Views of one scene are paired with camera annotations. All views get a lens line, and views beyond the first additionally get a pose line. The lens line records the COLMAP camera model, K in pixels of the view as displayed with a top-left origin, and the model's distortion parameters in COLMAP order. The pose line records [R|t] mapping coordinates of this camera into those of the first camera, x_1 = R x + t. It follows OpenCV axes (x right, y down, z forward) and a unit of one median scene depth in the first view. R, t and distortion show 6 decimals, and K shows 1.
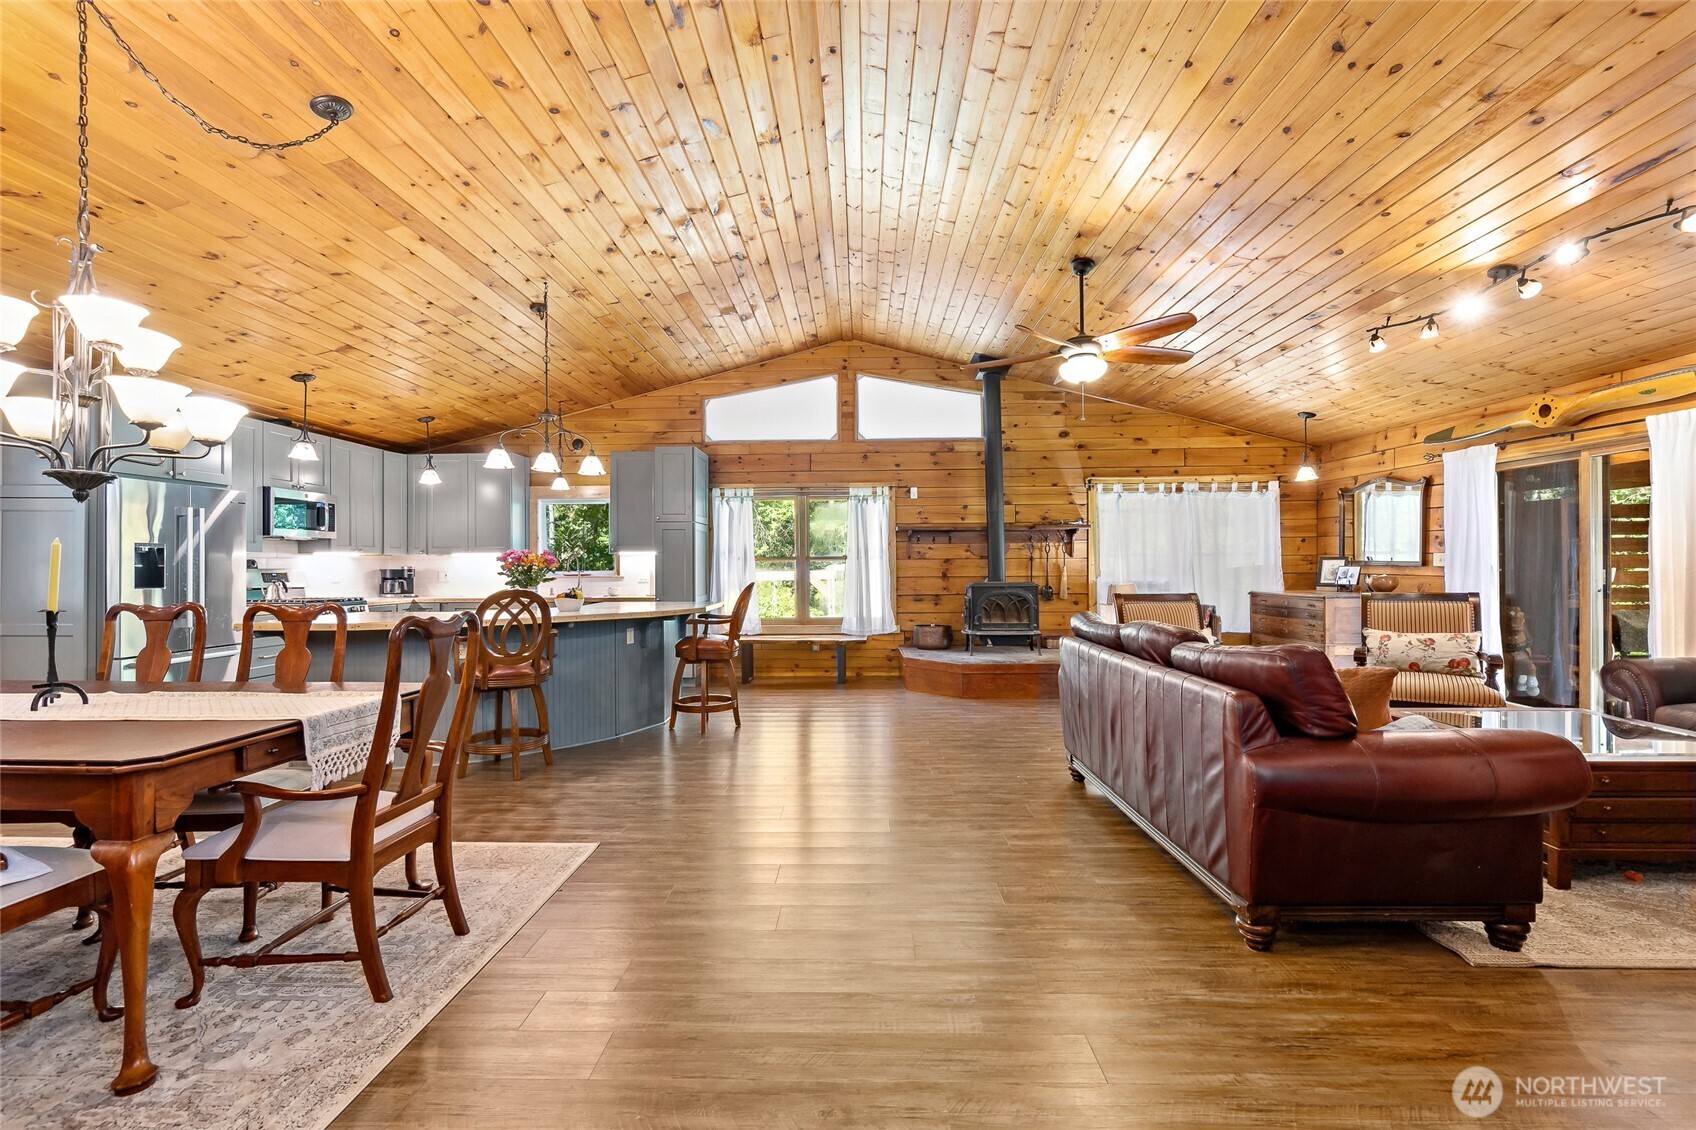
lens RADIAL K [[750.3, 0, 854.1], [0, 750.3, 564.7], [0, 0, 1]] dist [-0.008011, 0.001406]
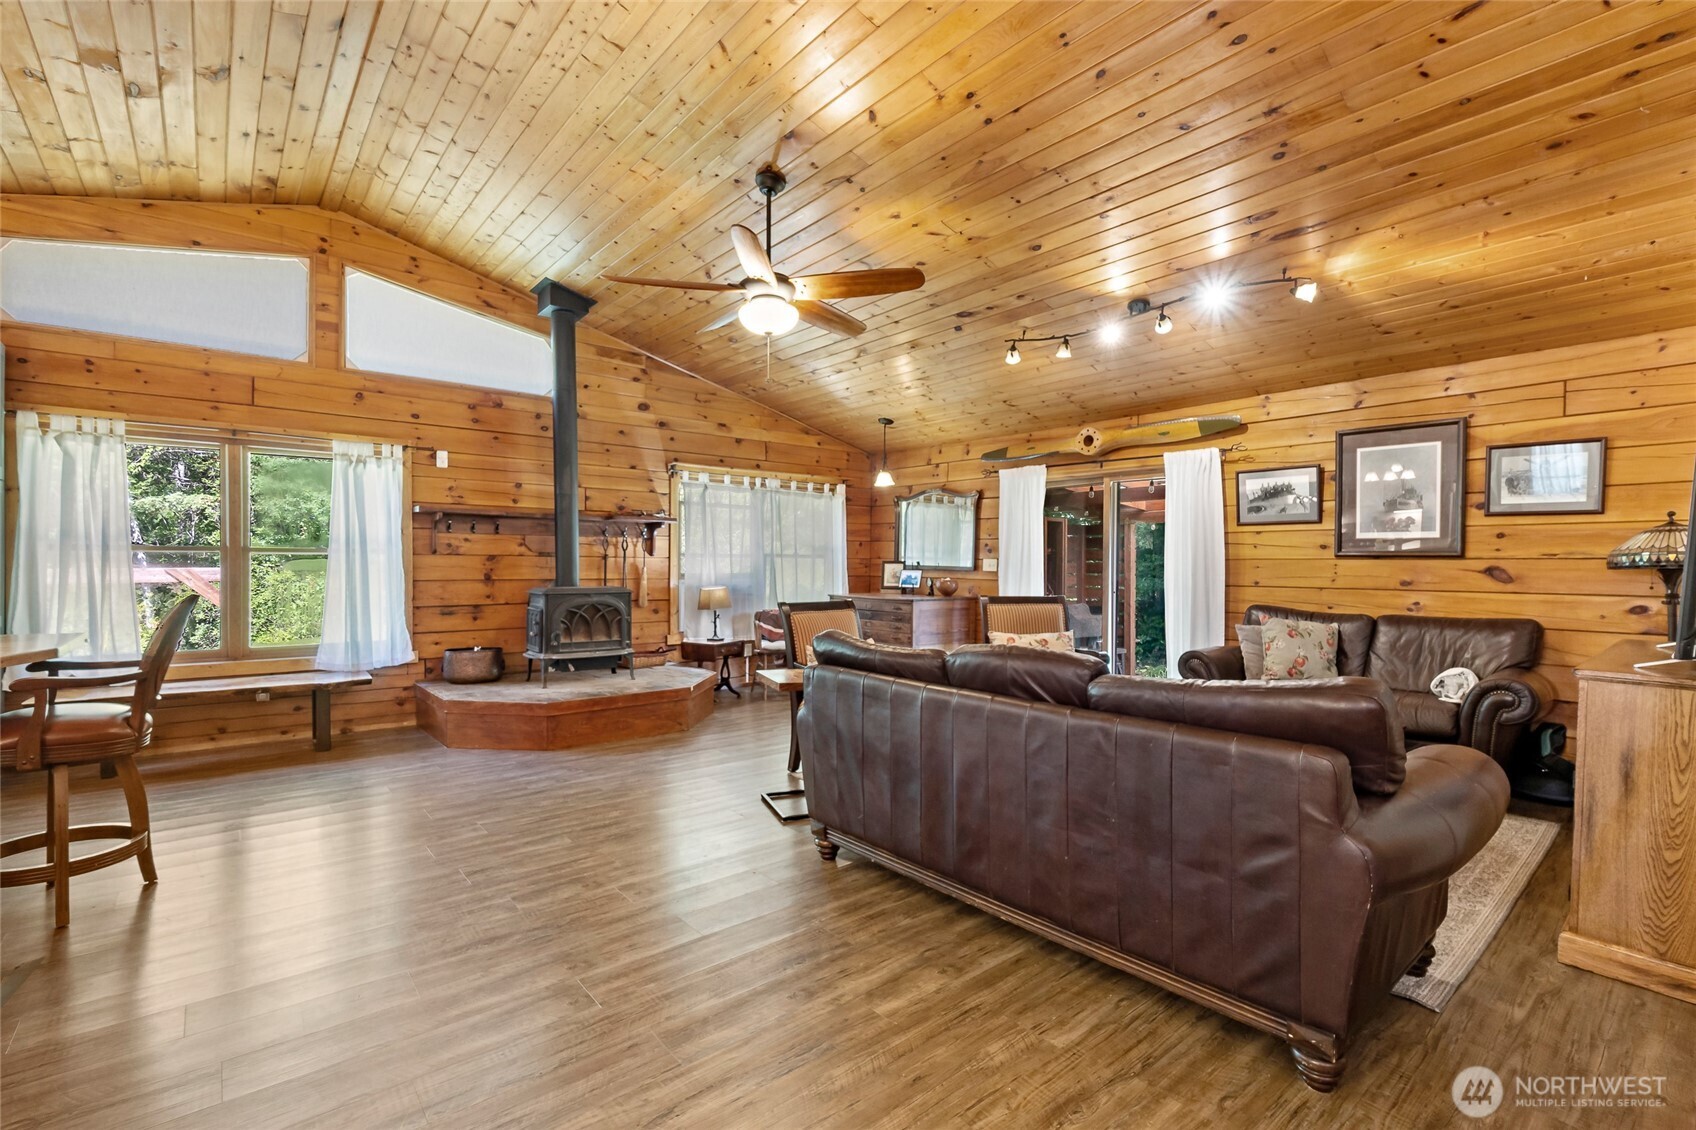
lens RADIAL K [[750.3, 0, 841.8], [0, 750.3, 570.6], [0, 0, 1]] dist [-0.008011, 0.001406]
pose [[0.753739, 0.007219, 0.657134, -0.098627], [-0.012918, 0.999909, 0.003833, -0.000108], [-0.657047, -0.011377, 0.753764, 0.239416]]
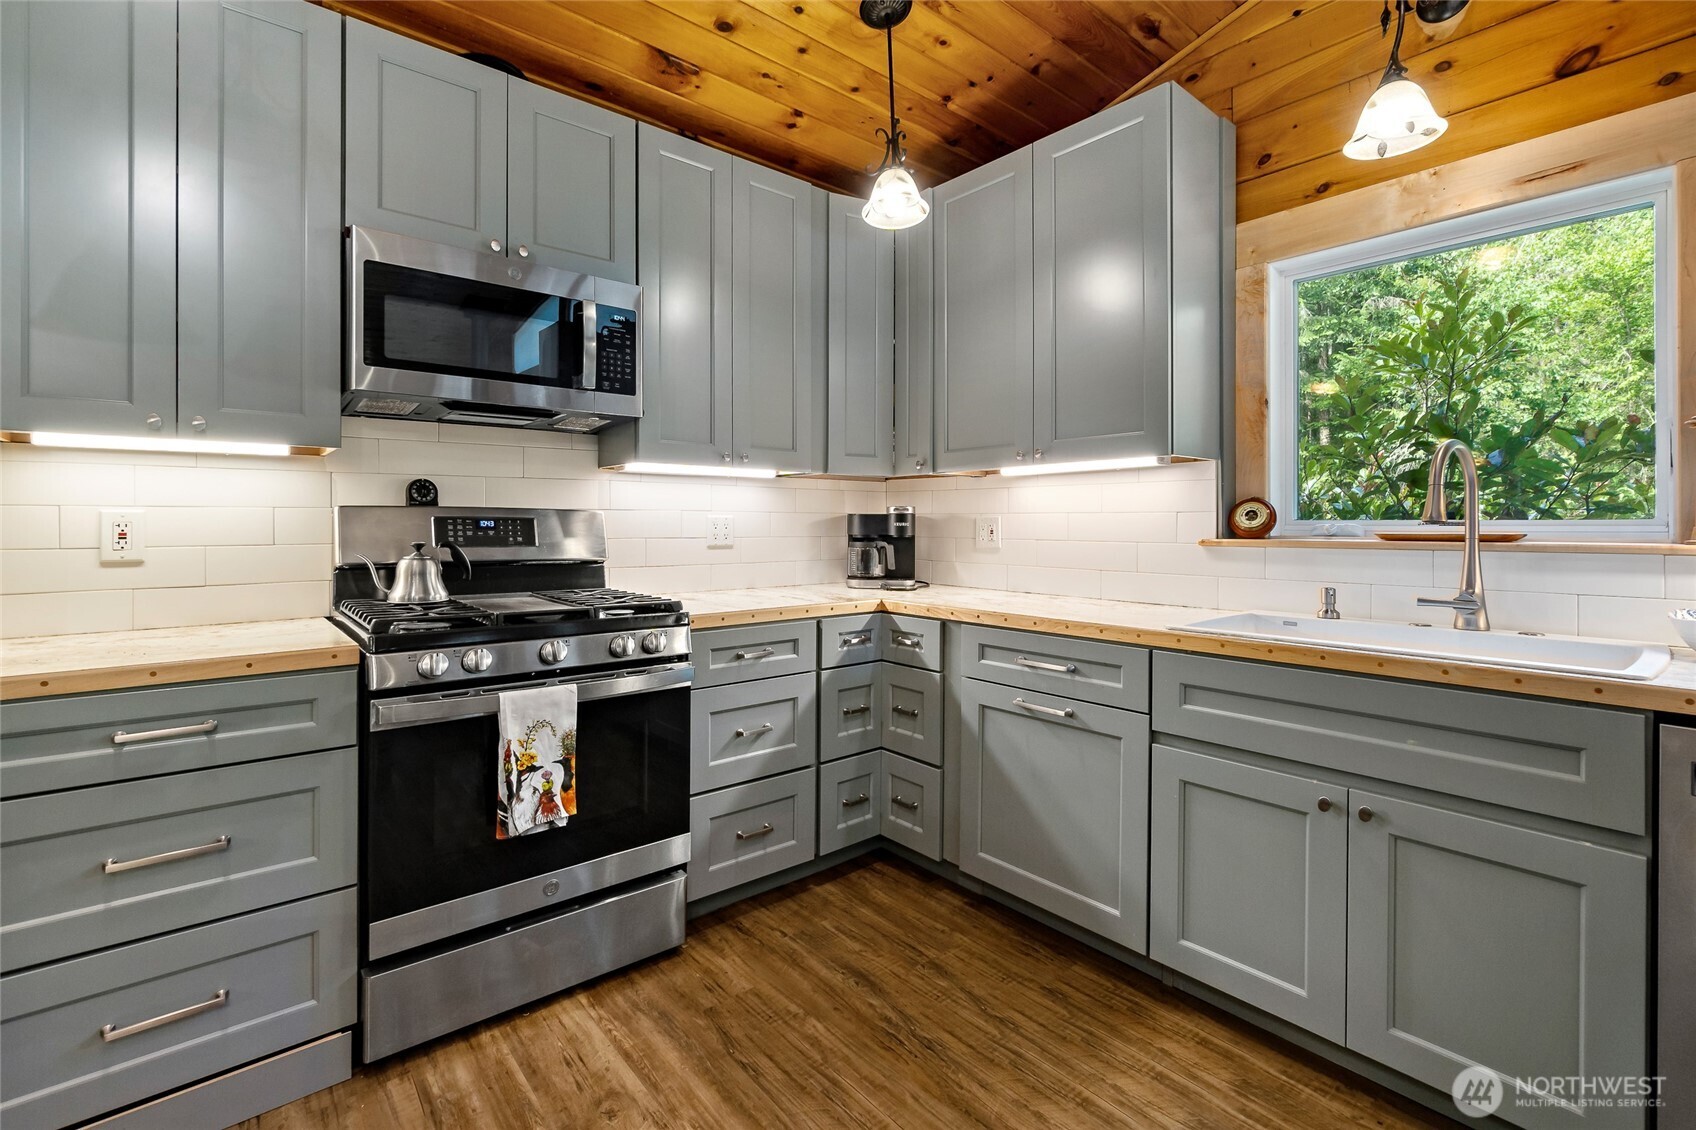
lens RADIAL K [[750.3, 0, 821.3], [0, 750.3, 525.2], [0, 0, 1]] dist [-0.008011, 0.001406]
pose [[0.646811, 0.008324, -0.762605, -0.332449], [-0.005559, 0.999965, 0.006199, 0.009090], [0.762630, 0.000229, 0.646835, 0.726445]]
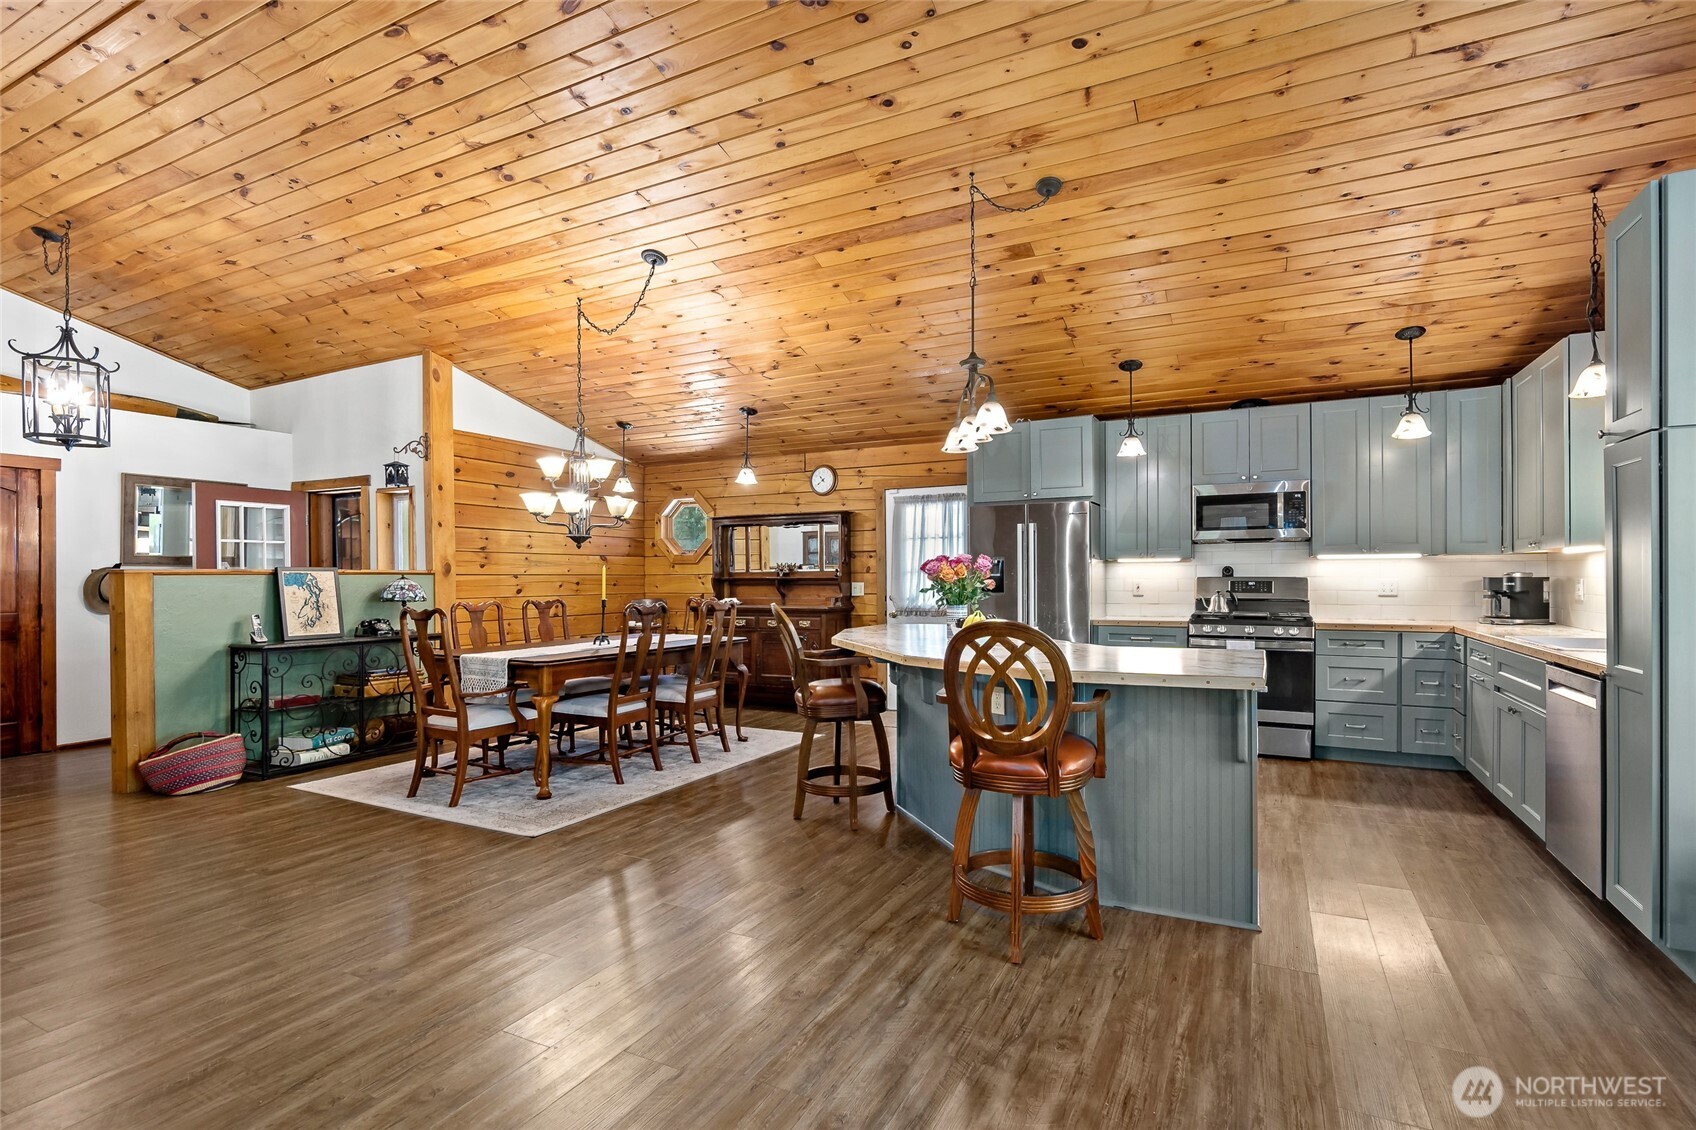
lens RADIAL K [[812.8, 0, 855.5], [0, 812.8, 575.0], [0, 0, 1]] dist [-0.015425, 0.003474]
pose [[-0.437266, 0.006669, -0.899308, 0.213161], [0.008154, 0.999961, 0.003451, -0.002868], [0.899295, -0.005824, -0.437303, 0.812421]]
